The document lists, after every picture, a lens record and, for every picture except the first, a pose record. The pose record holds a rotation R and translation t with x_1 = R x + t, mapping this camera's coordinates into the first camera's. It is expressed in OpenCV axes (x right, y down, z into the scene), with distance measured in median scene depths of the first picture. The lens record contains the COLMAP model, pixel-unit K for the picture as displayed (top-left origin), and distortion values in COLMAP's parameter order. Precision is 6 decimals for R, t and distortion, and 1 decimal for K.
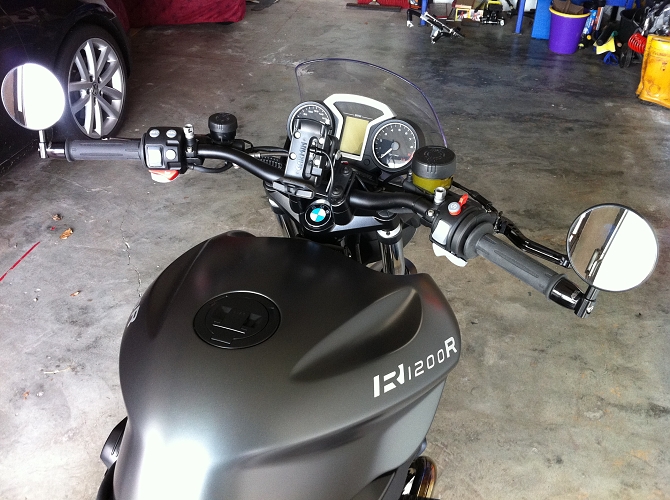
lens RADIAL K [[638.0, 0, 334.6], [0, 638.0, 266.1], [0, 0, 1]] dist [0.047409, -0.218439]
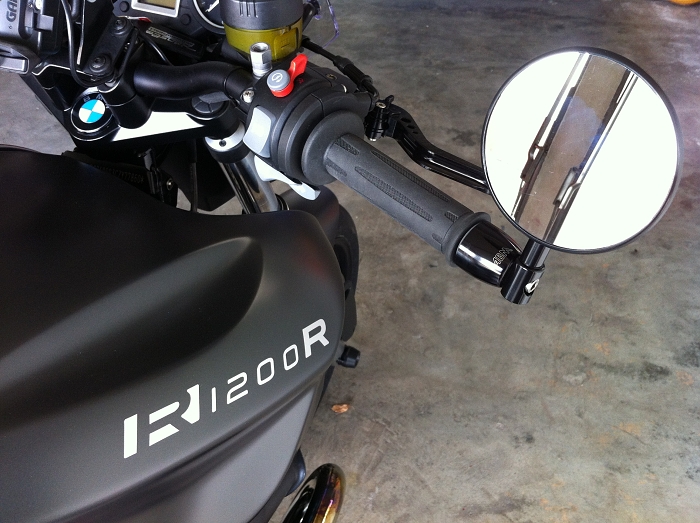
lens RADIAL K [[666.5, 0, 349.6], [0, 666.5, 278.4], [0, 0, 1]] dist [0.047409, -0.218439]
pose [[0.998978, -0.019301, 0.040875, 0.095431], [0.014078, 0.992130, 0.124421, -0.001316], [-0.042955, -0.123718, 0.991387, 0.202685]]
